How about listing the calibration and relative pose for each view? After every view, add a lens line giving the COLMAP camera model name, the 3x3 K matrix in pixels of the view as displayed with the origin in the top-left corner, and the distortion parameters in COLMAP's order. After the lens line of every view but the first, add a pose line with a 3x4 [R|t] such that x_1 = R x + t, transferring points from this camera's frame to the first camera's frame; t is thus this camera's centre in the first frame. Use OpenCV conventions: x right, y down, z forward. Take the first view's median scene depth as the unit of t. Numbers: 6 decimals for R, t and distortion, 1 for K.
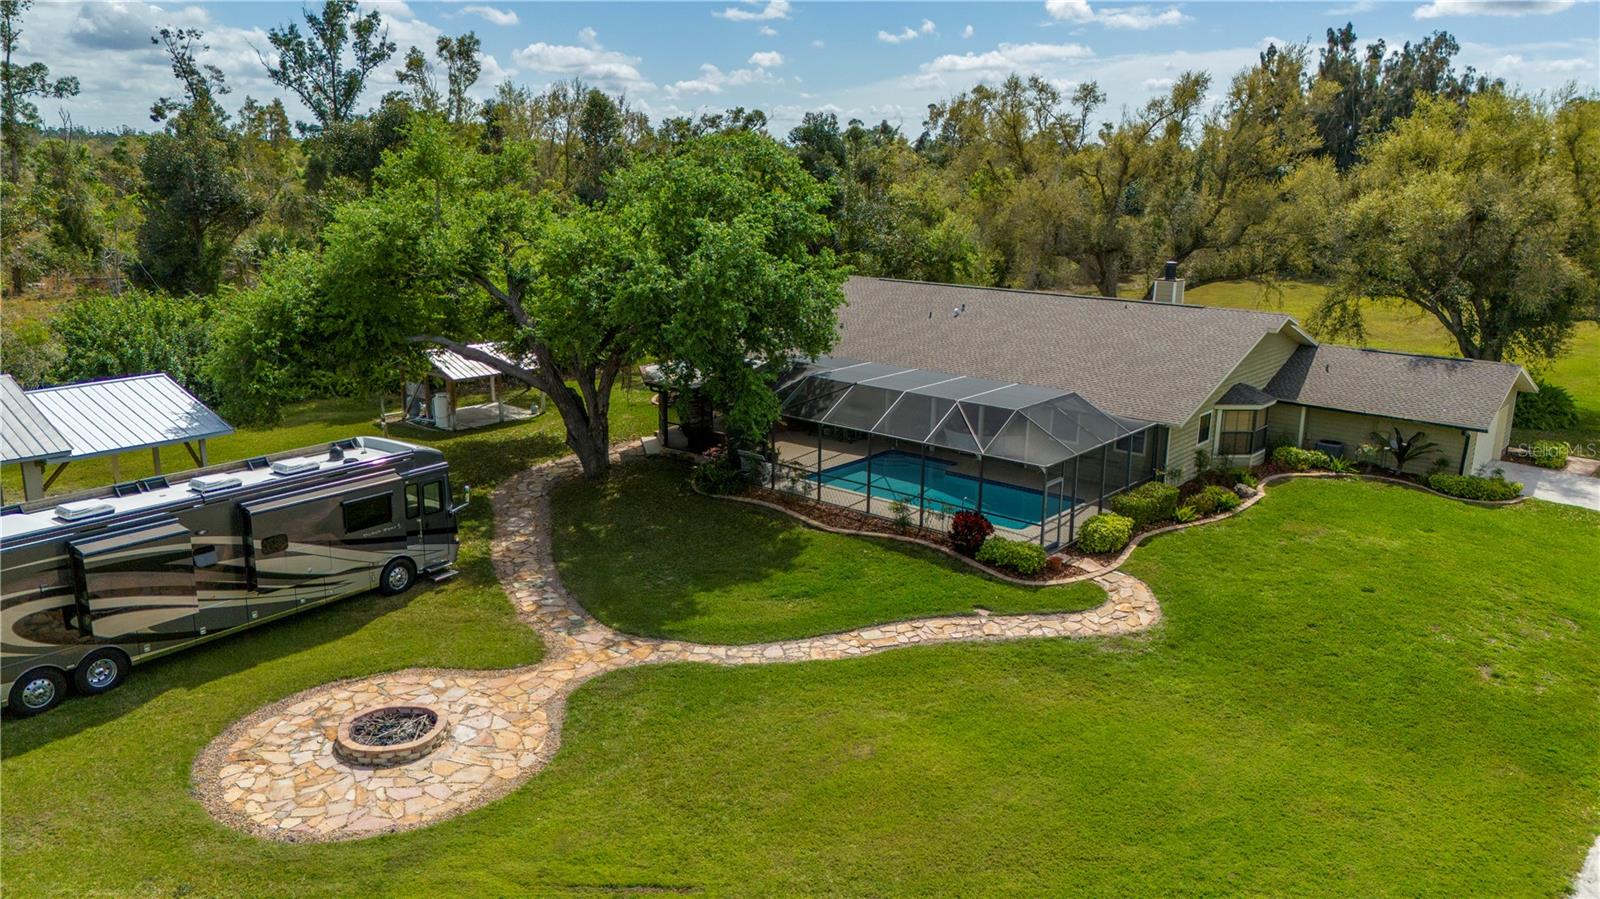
lens RADIAL K [[1171.5, 0, 798.0], [0, 1171.5, 452.9], [0, 0, 1]] dist [0.064900, -0.054002]
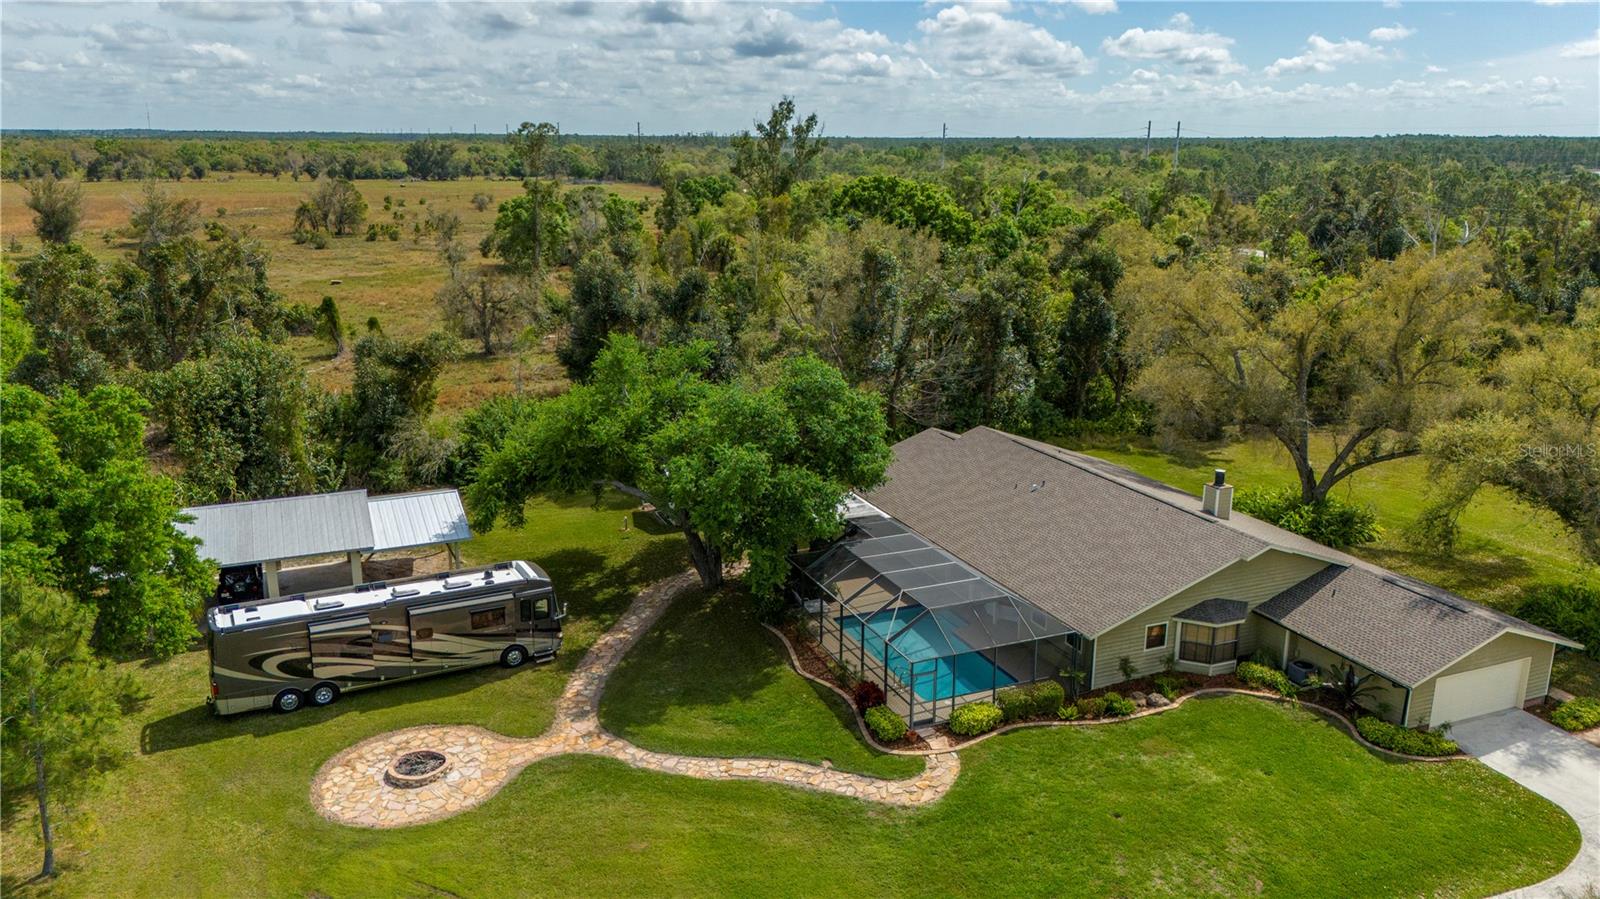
lens RADIAL K [[1171.5, 0, 798.0], [0, 1171.5, 452.9], [0, 0, 1]] dist [0.064900, -0.054002]
pose [[0.894186, 0.107602, -0.434573, 0.686218], [-0.103302, 0.994083, 0.033583, -0.270328], [0.435615, 0.014863, 0.900010, -0.264635]]
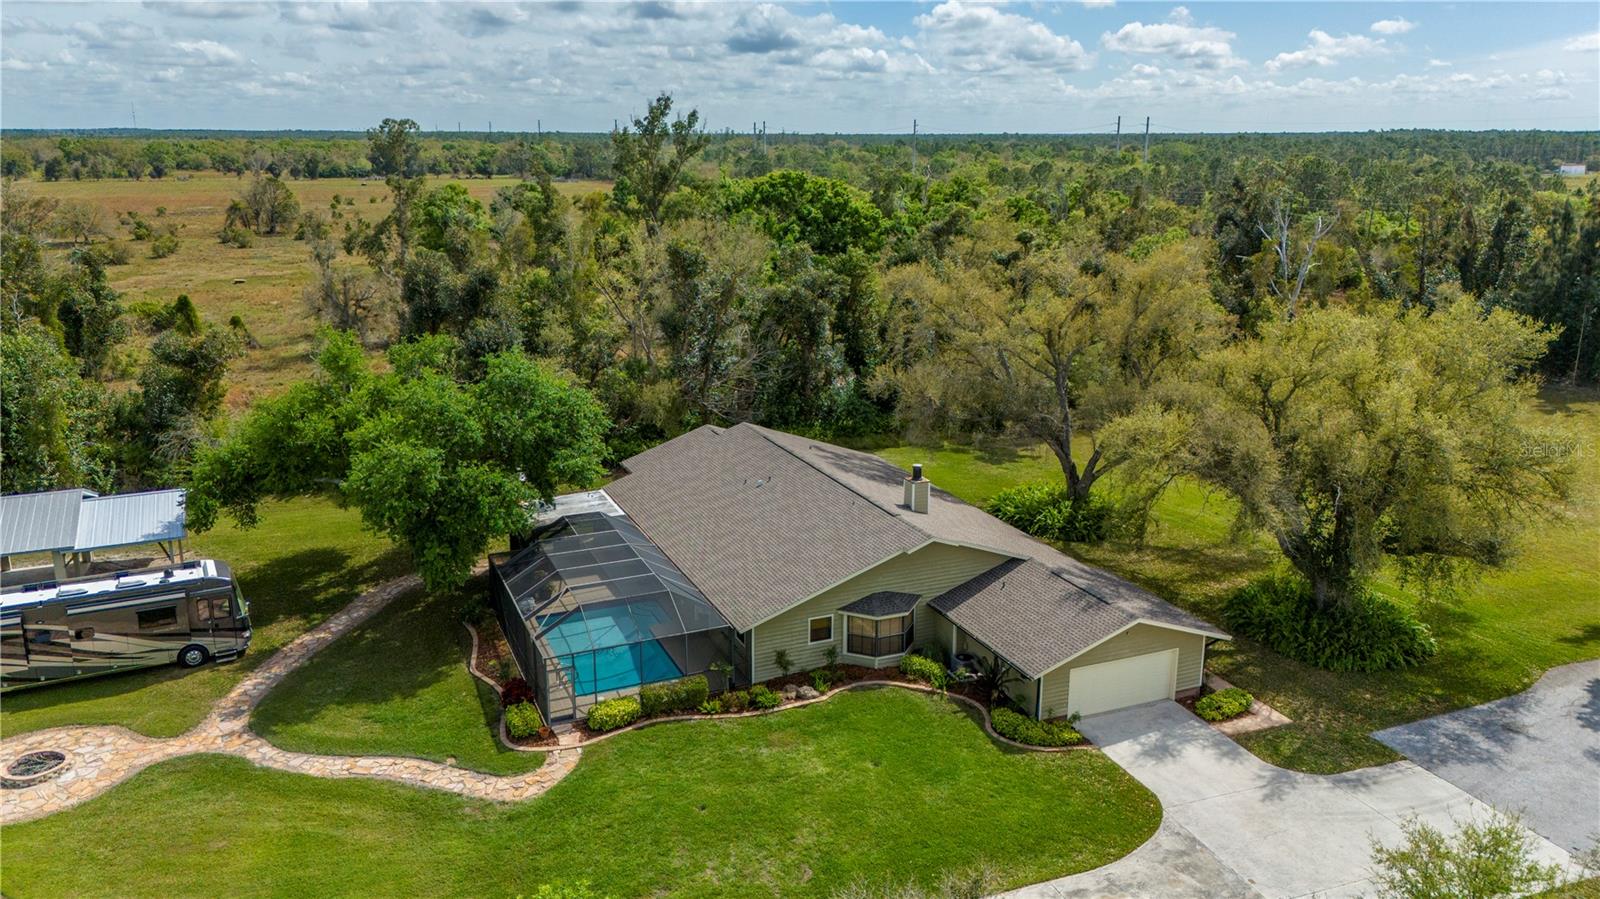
lens RADIAL K [[1186.9, 0, 796.6], [0, 1186.9, 447.1], [0, 0, 1]] dist [0.081248, -0.081701]
pose [[0.895284, 0.101643, -0.433745, 1.085623], [-0.099433, 0.994654, 0.027849, -0.307585], [0.434257, 0.018195, 0.900605, -0.092903]]
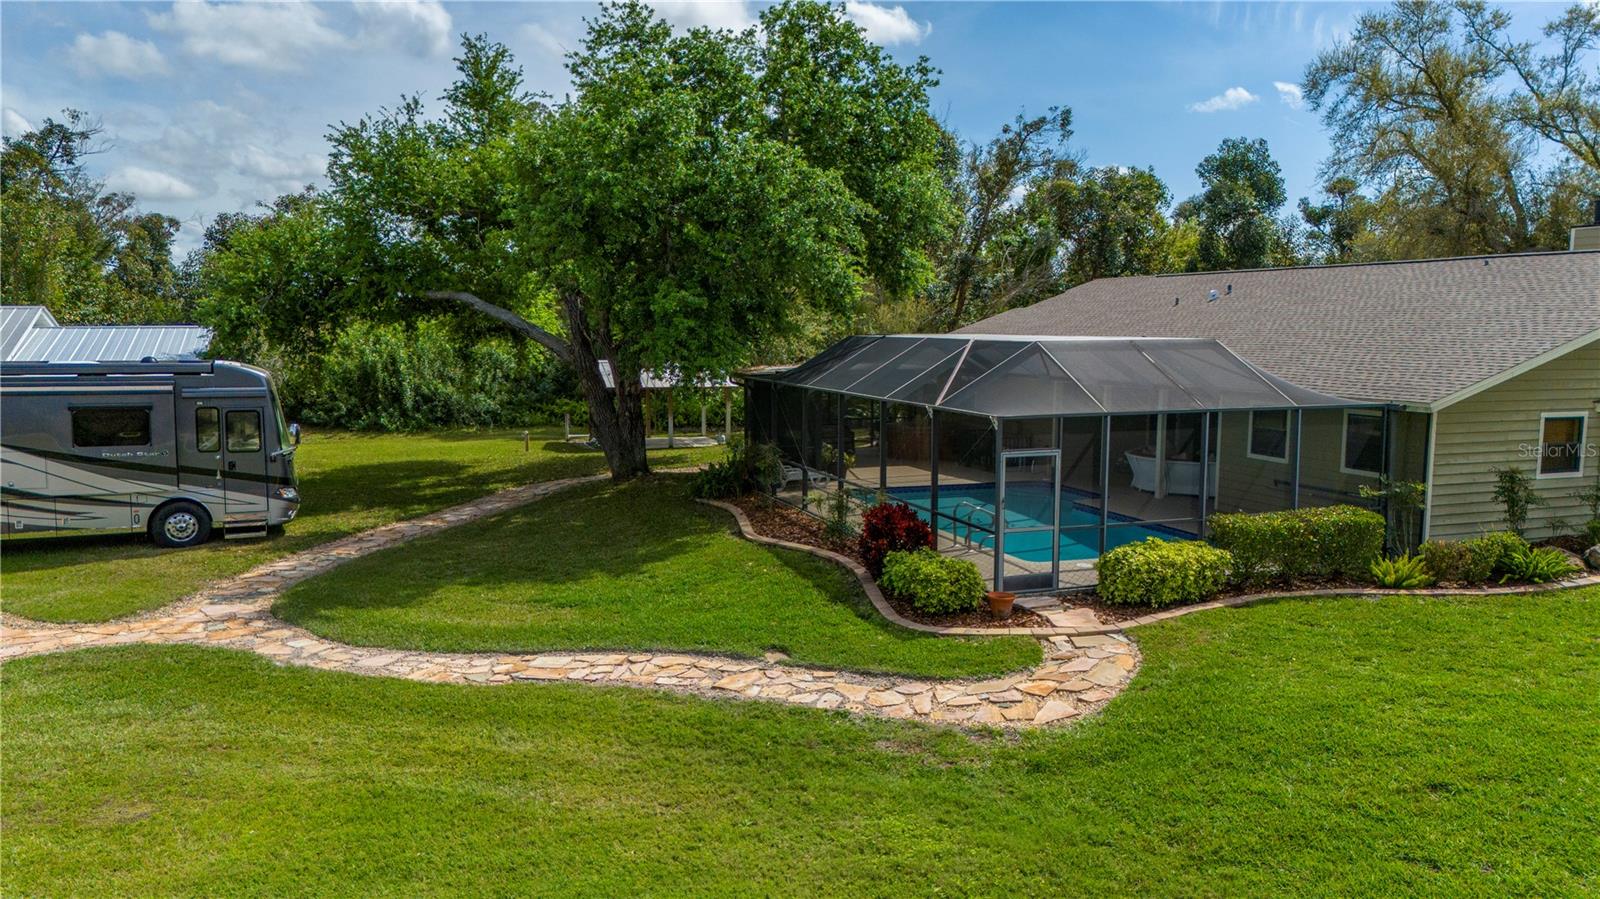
lens RADIAL K [[1173.6, 0, 800.0], [0, 1173.6, 449.5], [0, 0, 1]] dist [0.080943, -0.075522]
pose [[0.870066, 0.046611, -0.490727, 0.416768], [-0.116530, 0.986751, -0.112884, 0.101929], [0.478964, 0.155401, 0.863970, 0.538707]]
